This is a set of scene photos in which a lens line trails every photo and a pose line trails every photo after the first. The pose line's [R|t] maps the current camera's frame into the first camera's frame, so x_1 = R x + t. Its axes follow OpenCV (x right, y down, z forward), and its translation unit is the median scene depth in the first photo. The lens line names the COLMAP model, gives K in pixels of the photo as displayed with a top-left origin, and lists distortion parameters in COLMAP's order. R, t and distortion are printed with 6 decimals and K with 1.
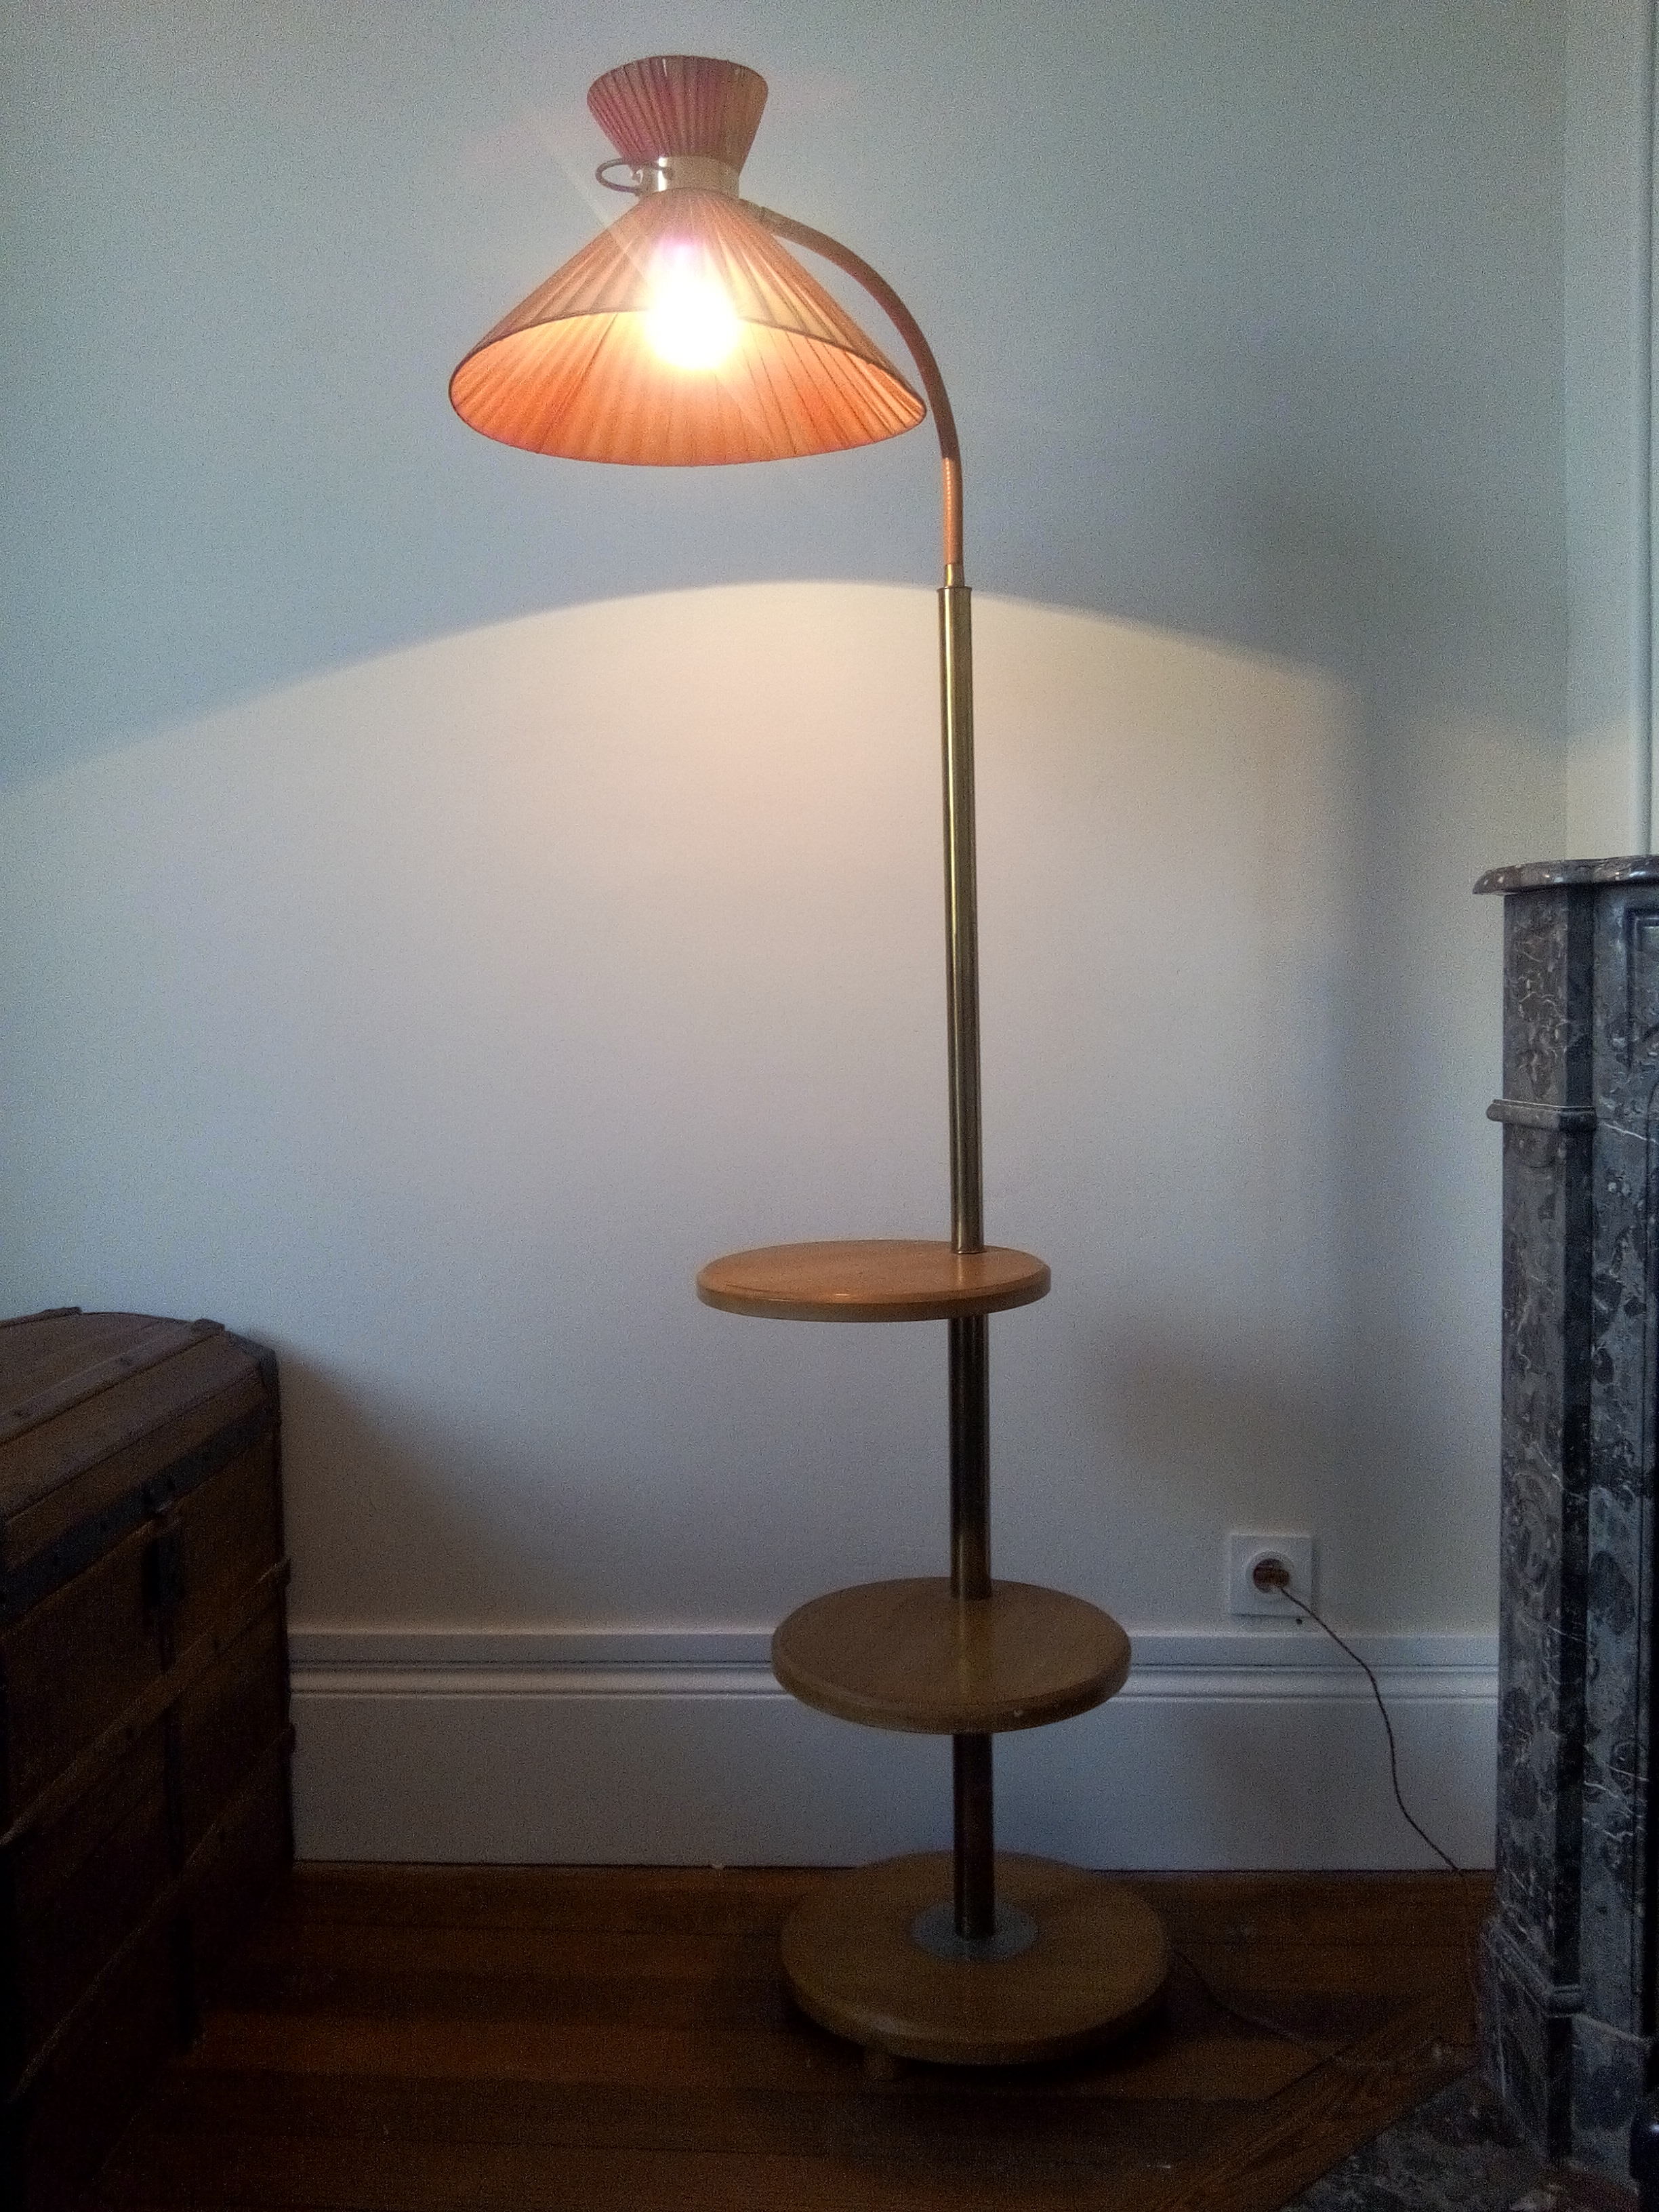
lens RADIAL K [[1795.0, 0, 829.5], [0, 1795.0, 1106.0], [0, 0, 1]] dist [0.000181, -0.033291]
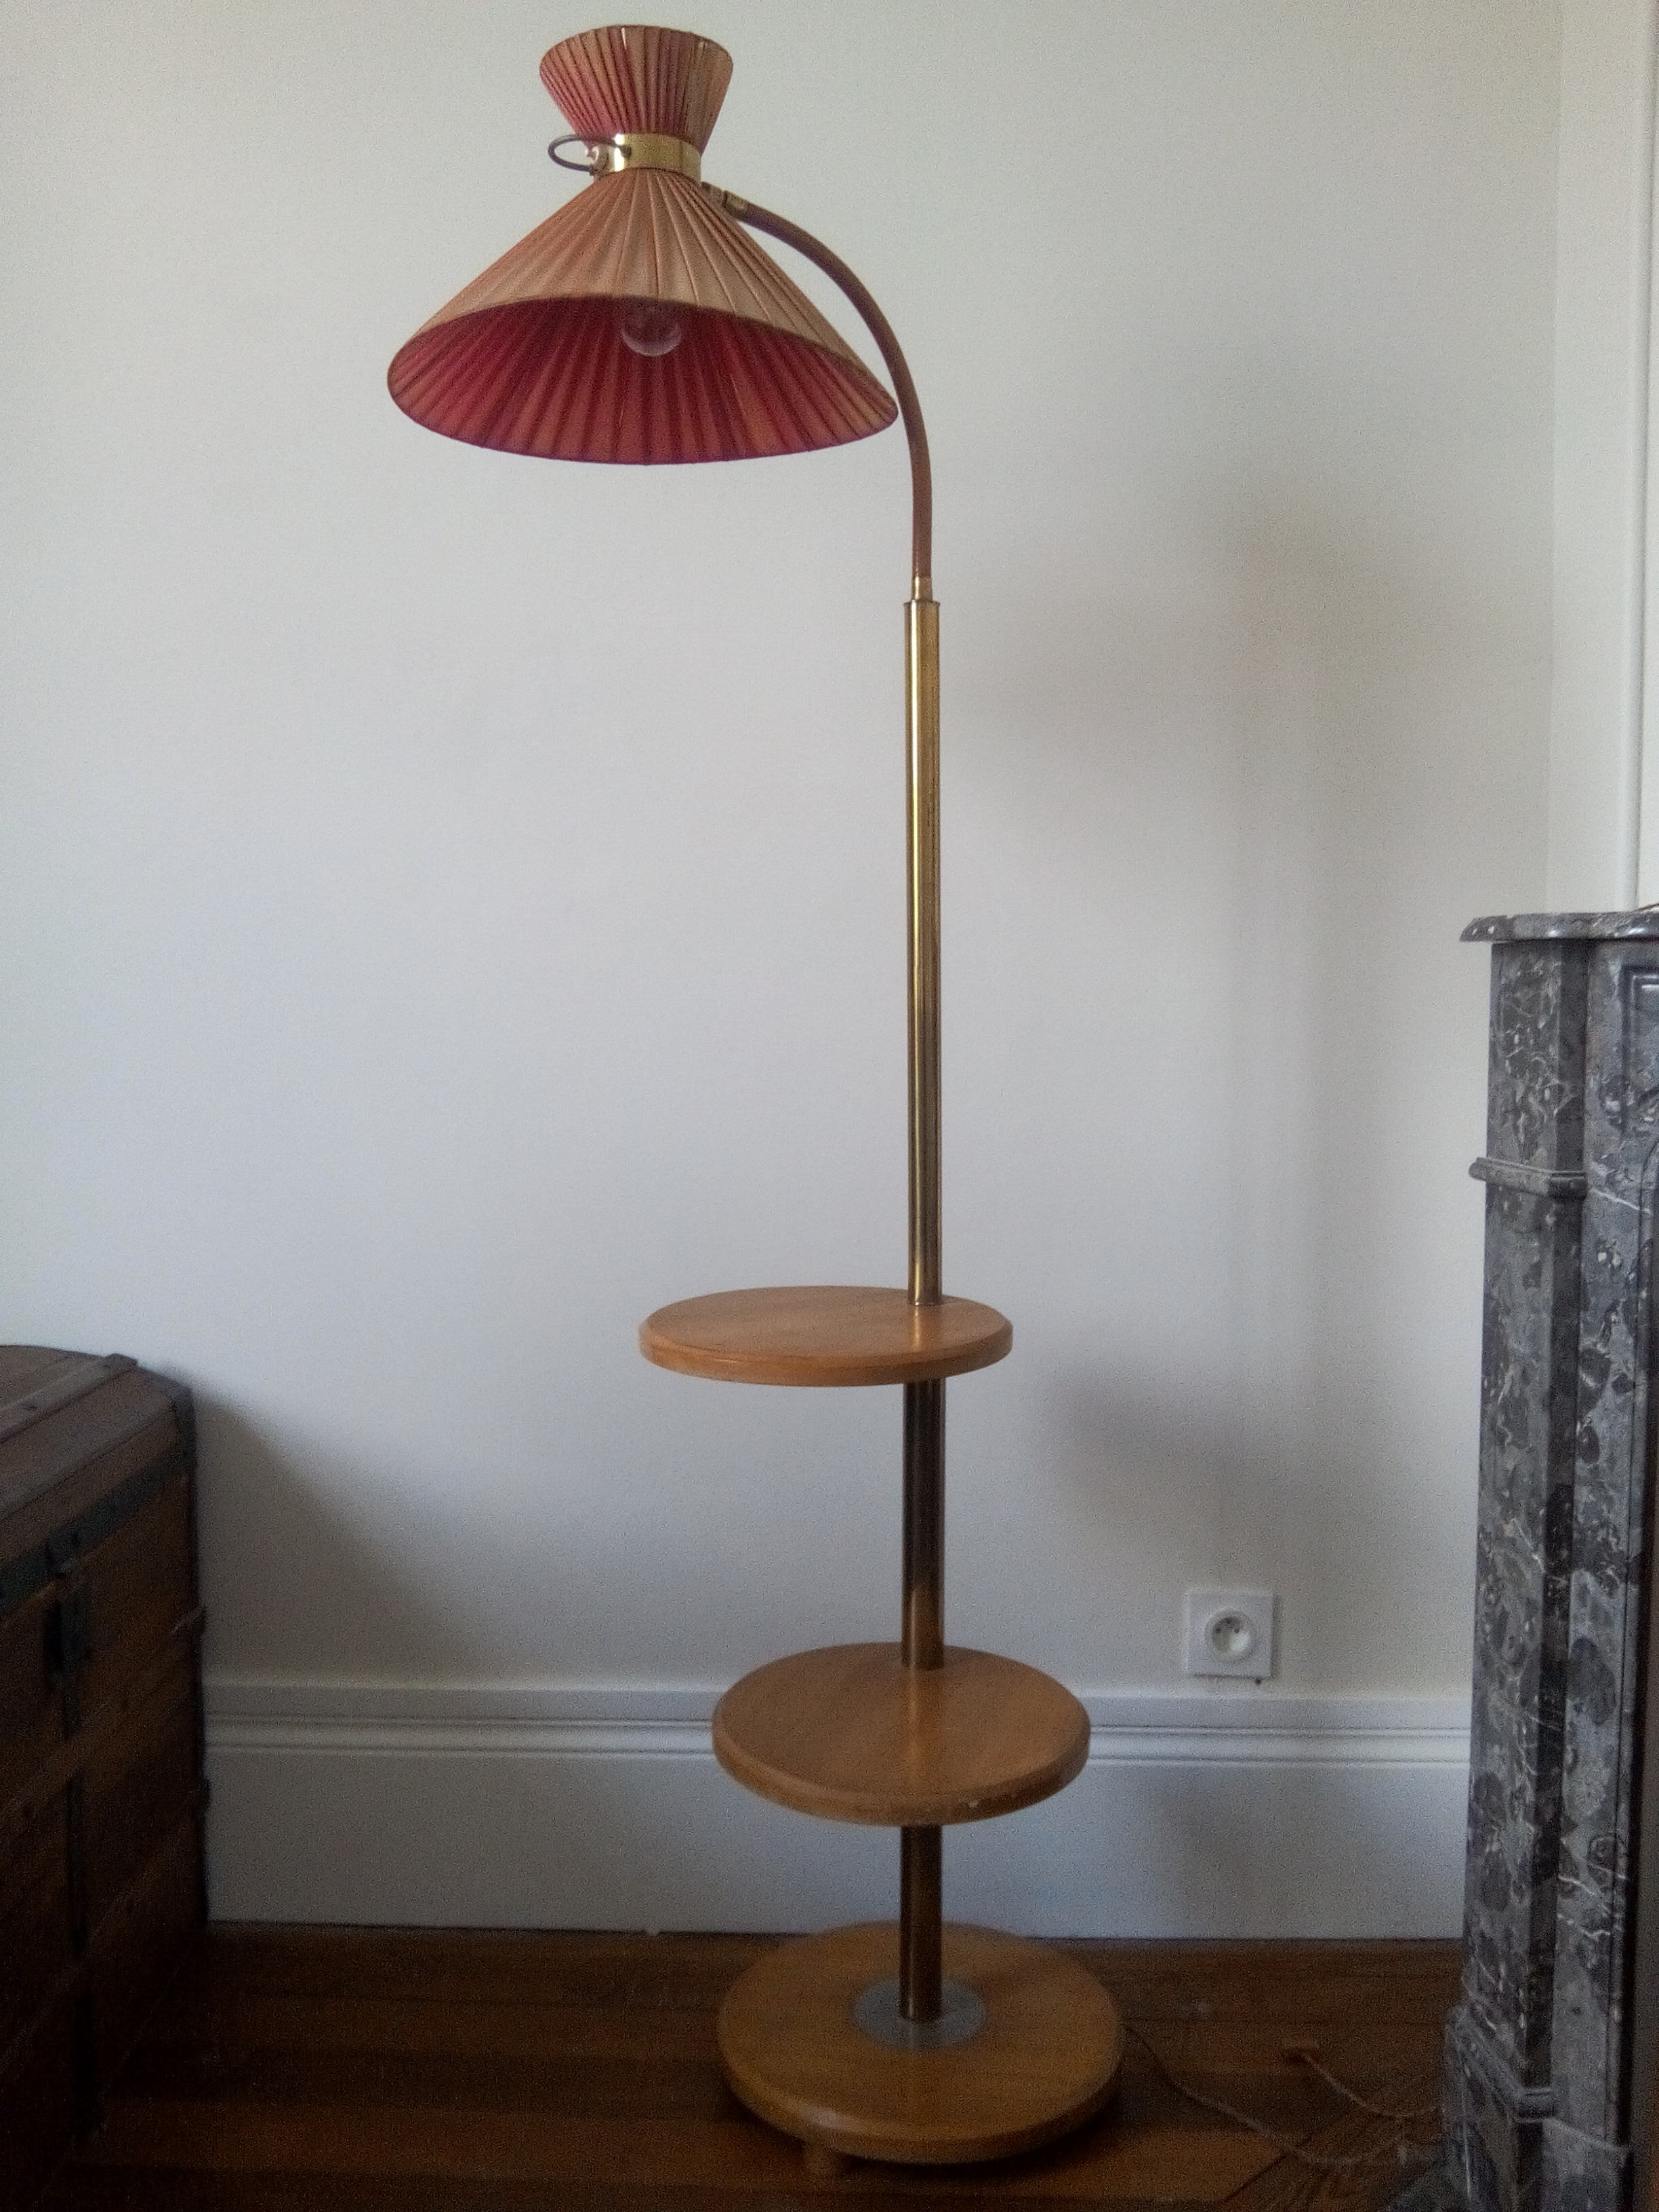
lens RADIAL K [[1795.0, 0, 829.5], [0, 1795.0, 1106.0], [0, 0, 1]] dist [0.000181, -0.033291]
pose [[0.999438, 0.015141, 0.029899, -0.003823], [-0.015542, 0.999792, 0.013205, -0.039396], [-0.029693, -0.013662, 0.999466, 0.056905]]
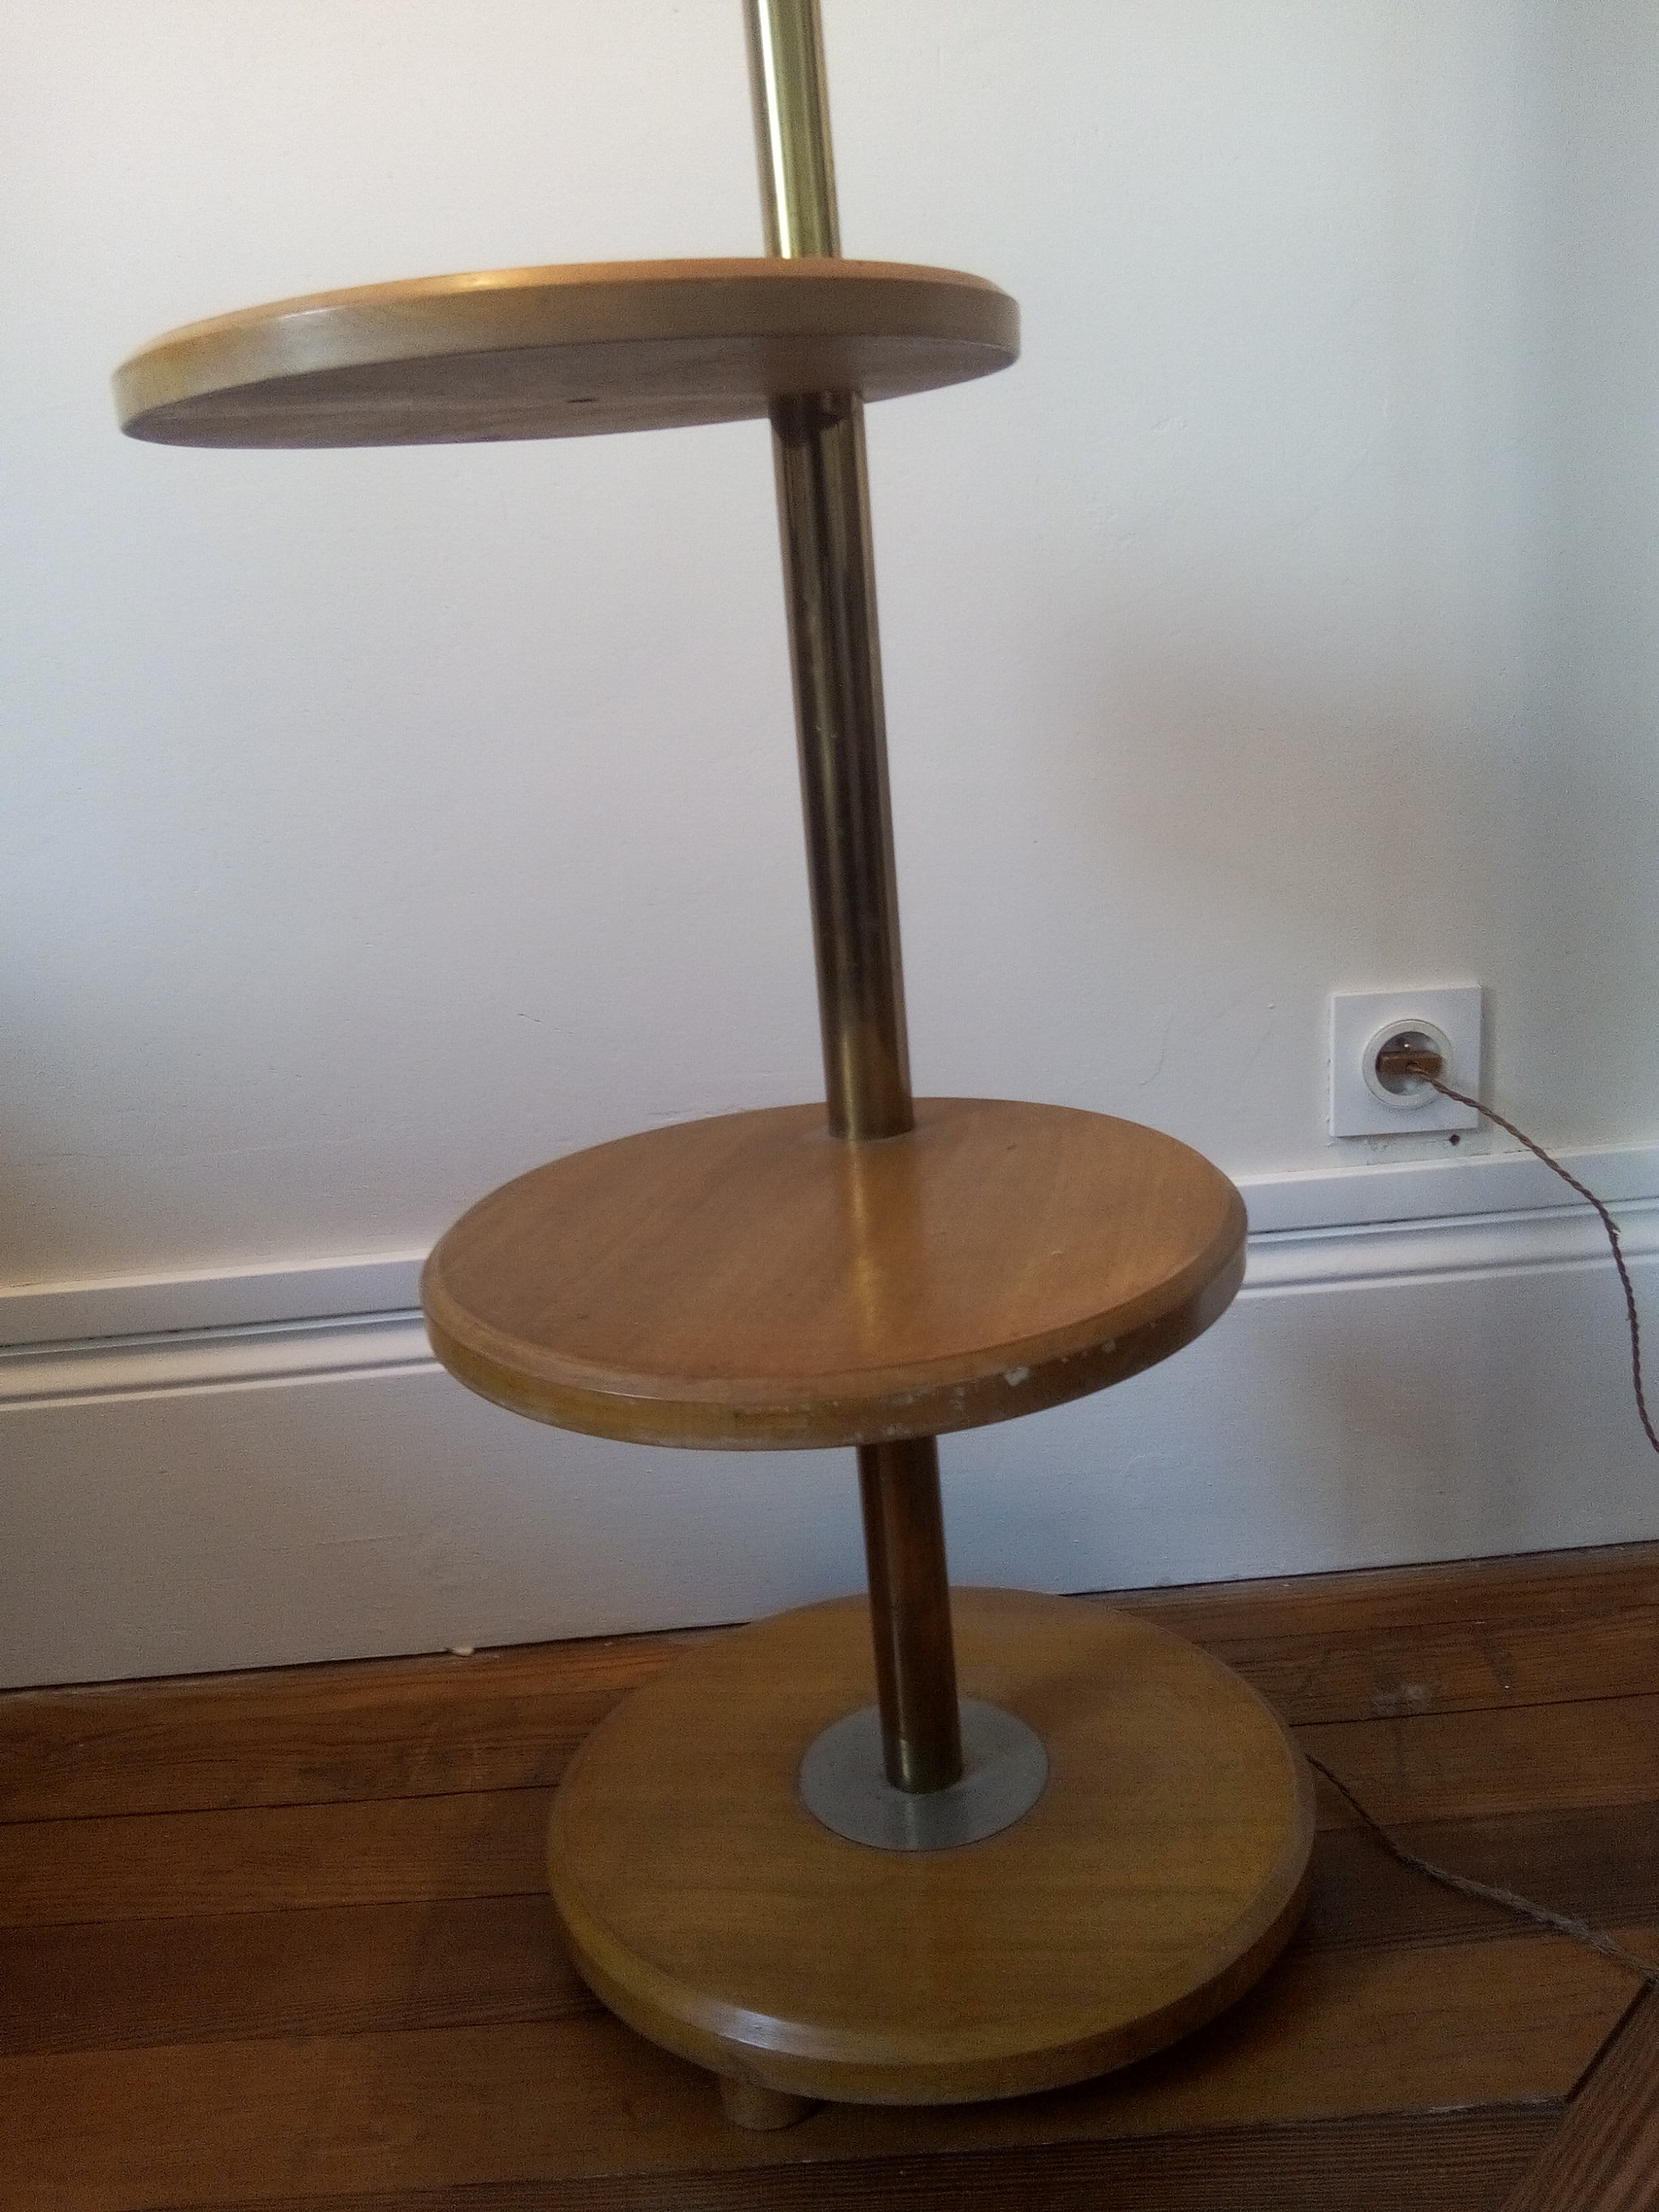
lens RADIAL K [[1739.7, 0, 835.2], [0, 1739.7, 1018.3], [0, 0, 1]] dist [0.003611, 0.002353]
pose [[0.994164, -0.083944, 0.067754, 0.044394], [0.072436, 0.984881, 0.157363, 0.186752], [-0.079939, -0.151537, 0.985214, 0.603042]]
